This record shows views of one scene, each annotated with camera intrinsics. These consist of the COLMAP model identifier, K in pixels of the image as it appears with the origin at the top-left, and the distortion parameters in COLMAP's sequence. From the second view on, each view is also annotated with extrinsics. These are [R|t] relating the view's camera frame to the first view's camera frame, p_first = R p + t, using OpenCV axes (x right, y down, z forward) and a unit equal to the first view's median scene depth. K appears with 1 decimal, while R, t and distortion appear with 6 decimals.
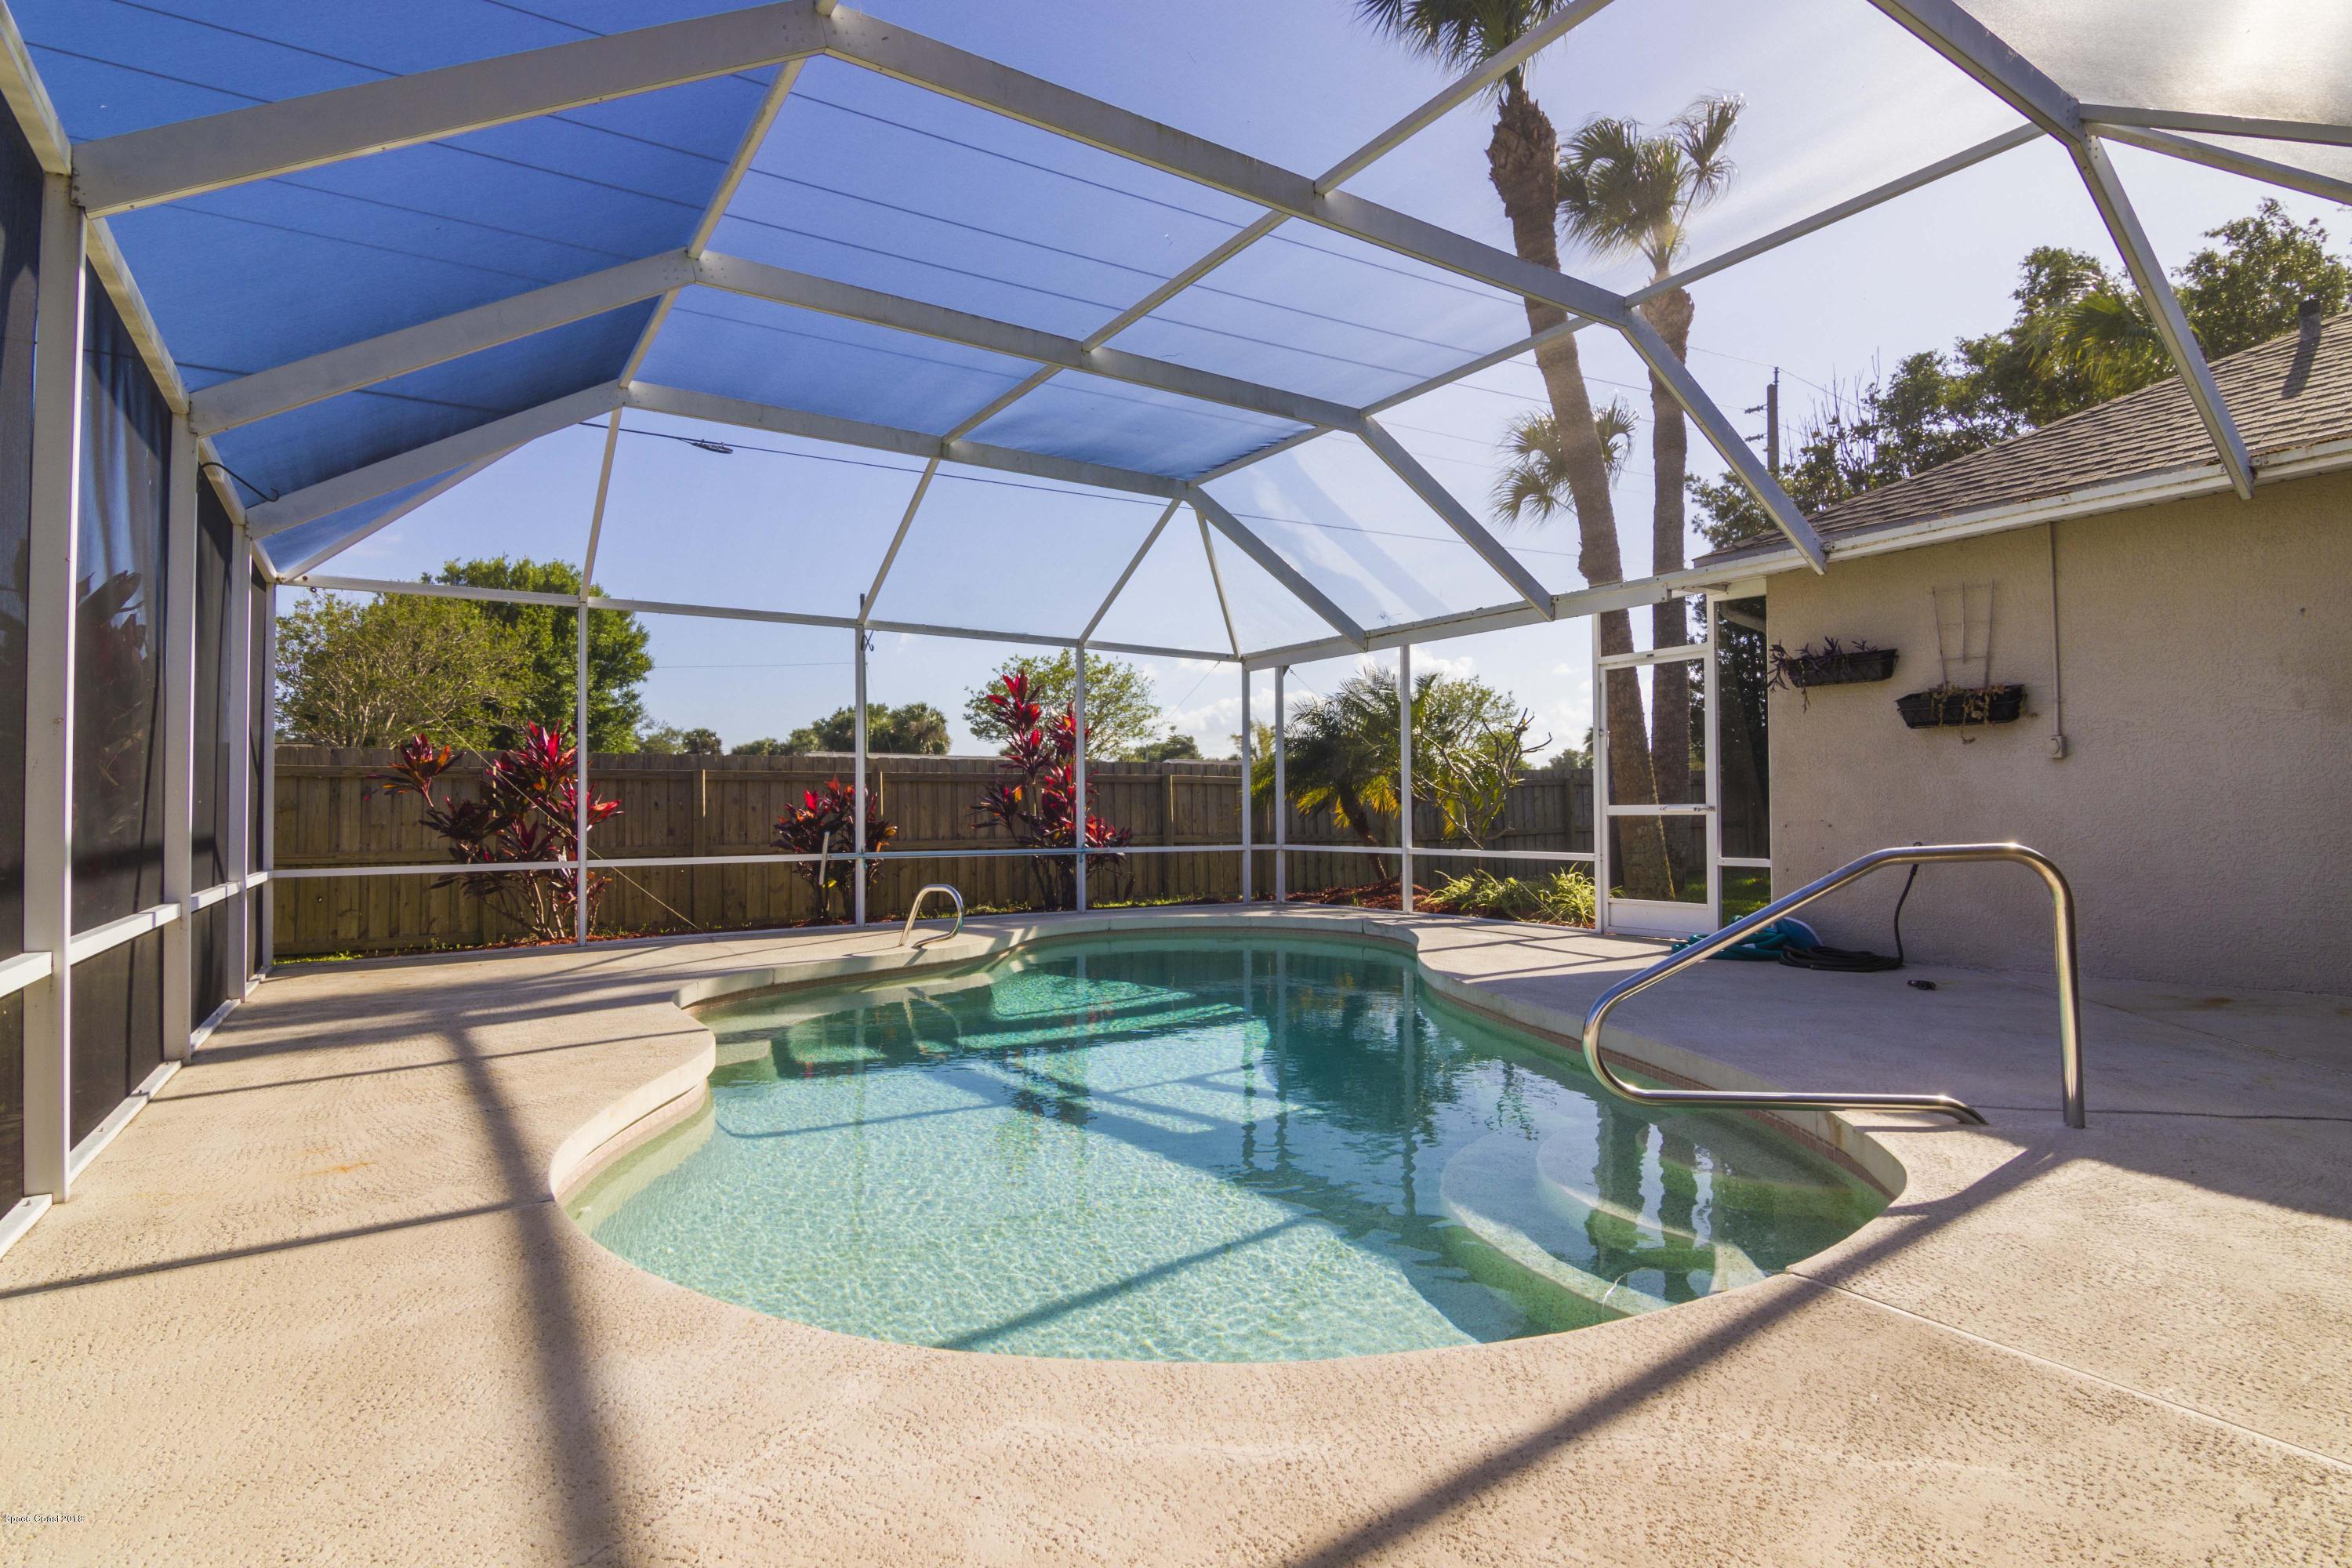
lens RADIAL K [[1195.7, 0, 1166.8], [0, 1195.7, 785.5], [0, 0, 1]] dist [-0.022181, 0.000524]
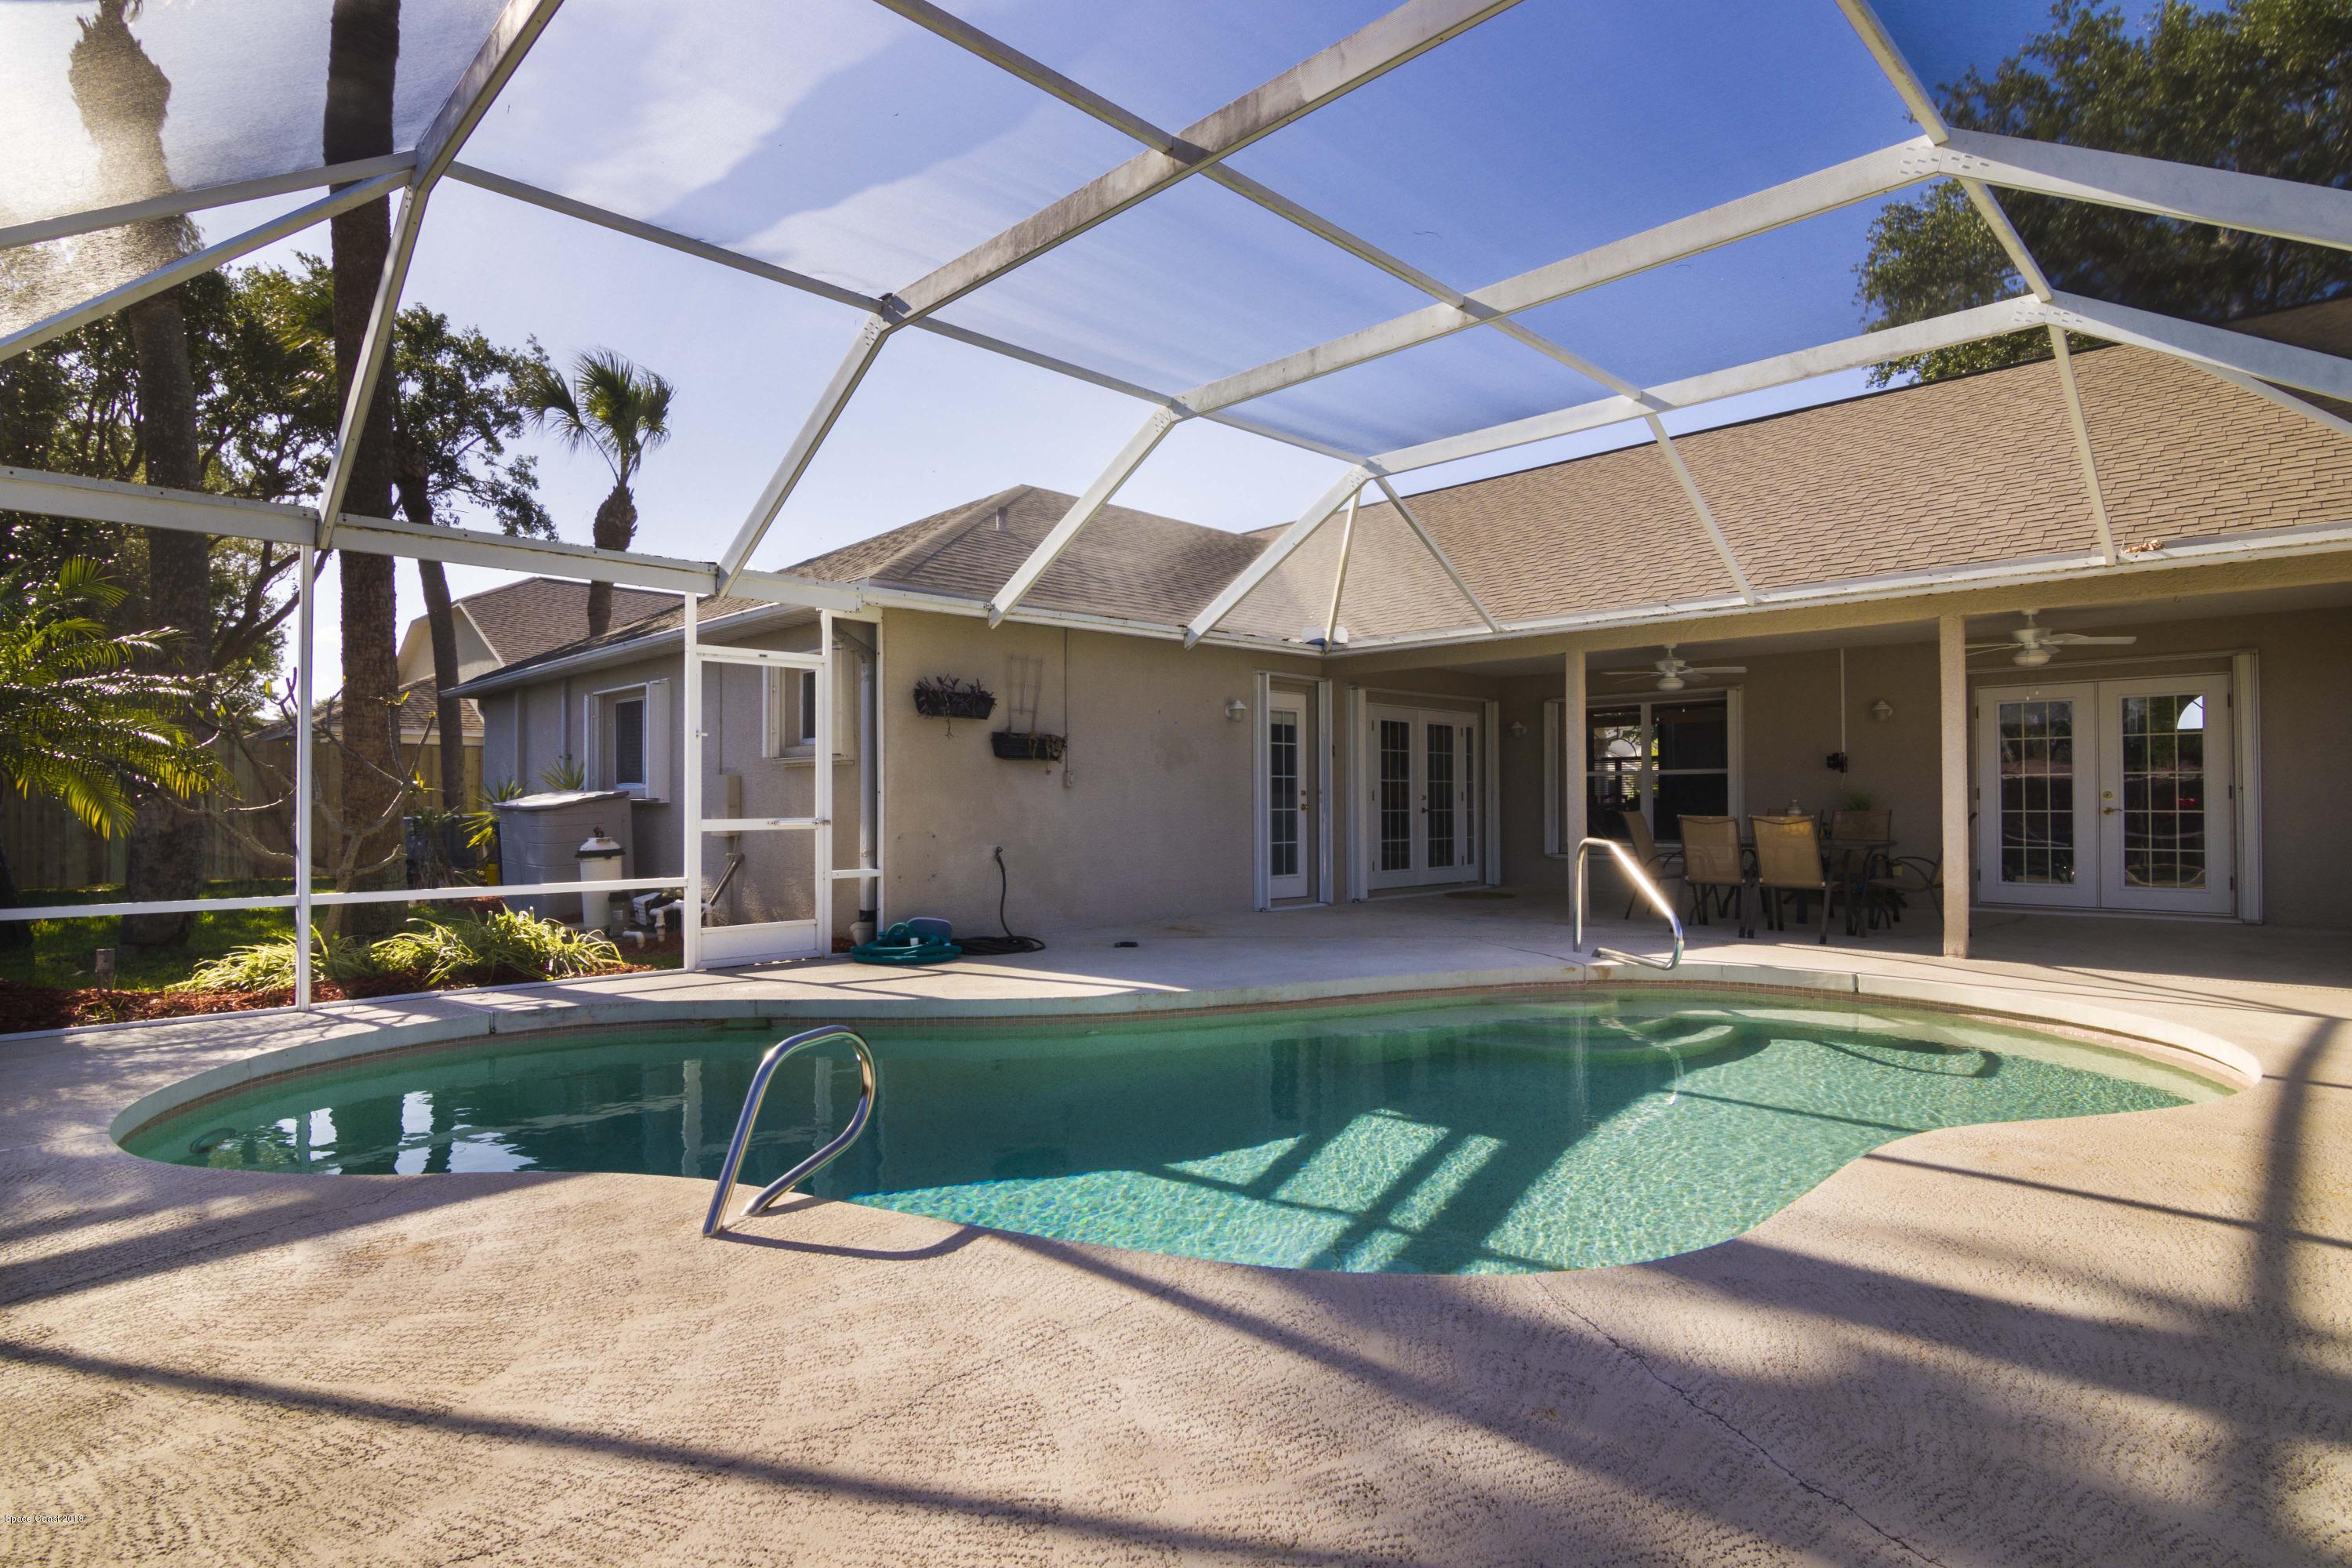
lens RADIAL K [[1195.7, 0, 1166.8], [0, 1195.7, 785.5], [0, 0, 1]] dist [-0.022181, 0.000524]
pose [[-0.197258, 0.024587, 0.980043, -0.477354], [-0.016943, 0.999451, -0.028484, 0.009681], [-0.980205, -0.022224, -0.196734, 0.760892]]
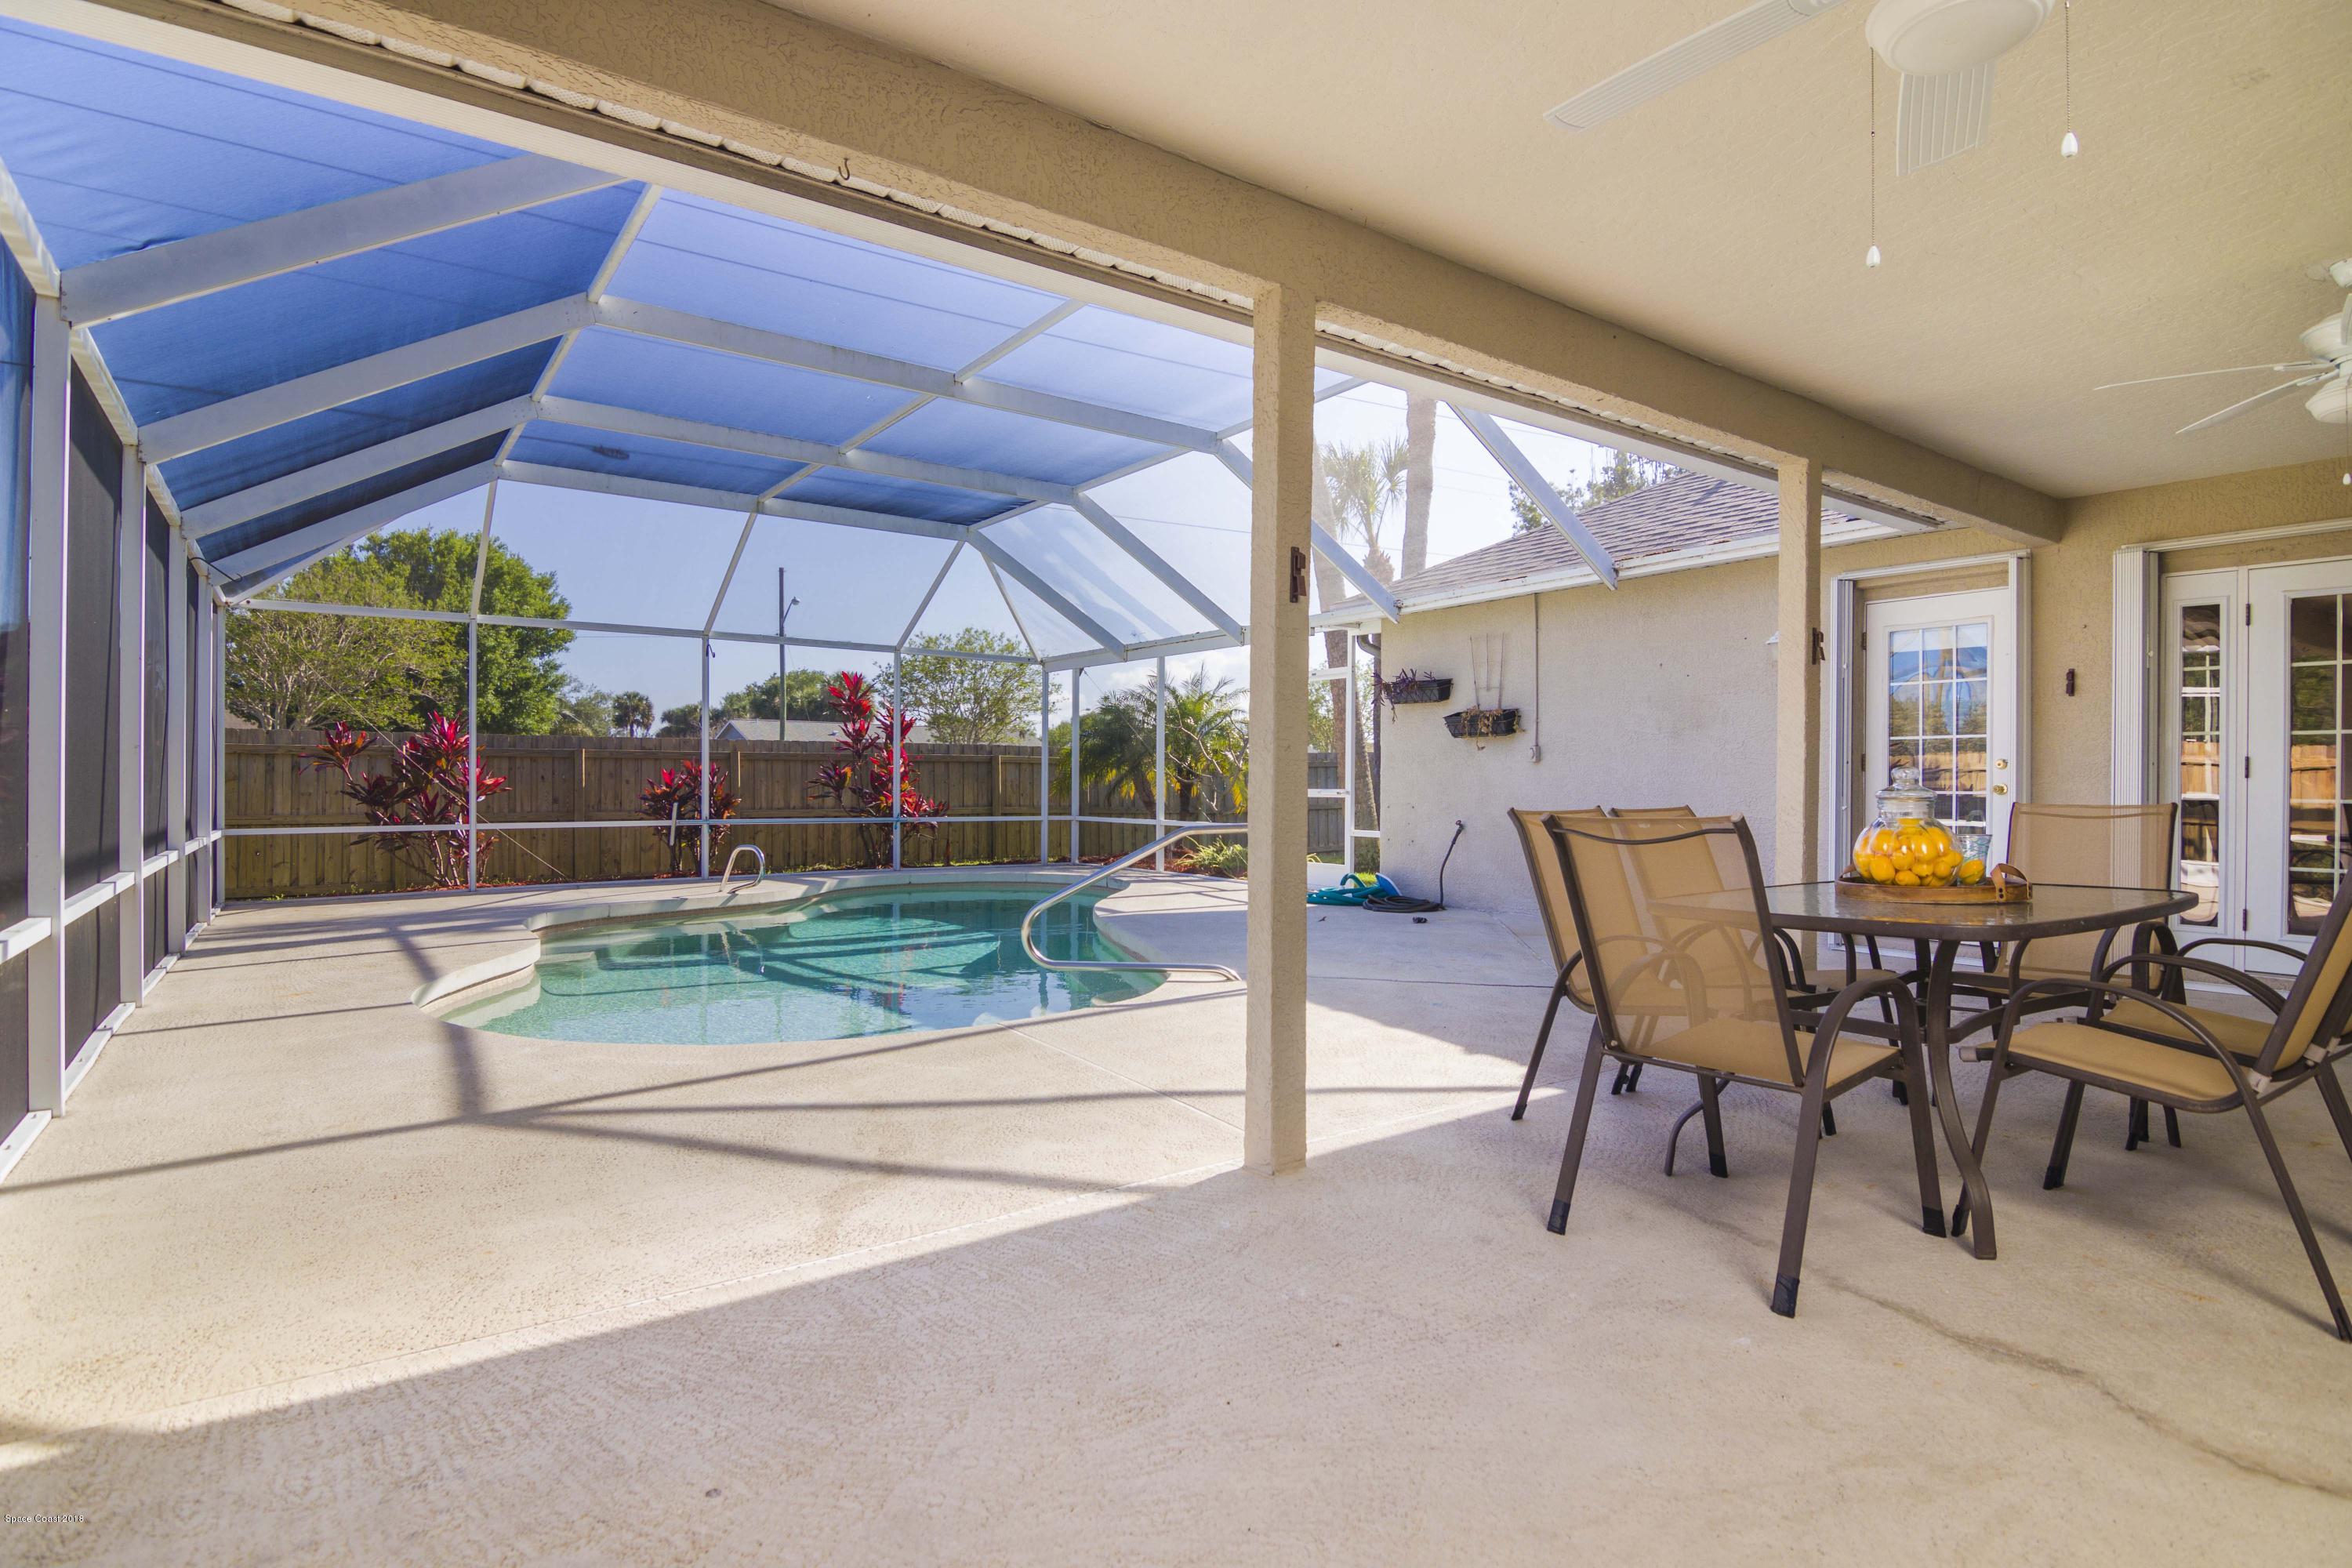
lens RADIAL K [[1195.7, 0, 1166.8], [0, 1195.7, 785.5], [0, 0, 1]] dist [-0.022181, 0.000524]
pose [[0.998873, 0.011318, 0.046090, 0.164113], [-0.012542, 0.999574, 0.026340, -0.017841], [-0.045772, -0.026888, 0.998590, -0.257792]]
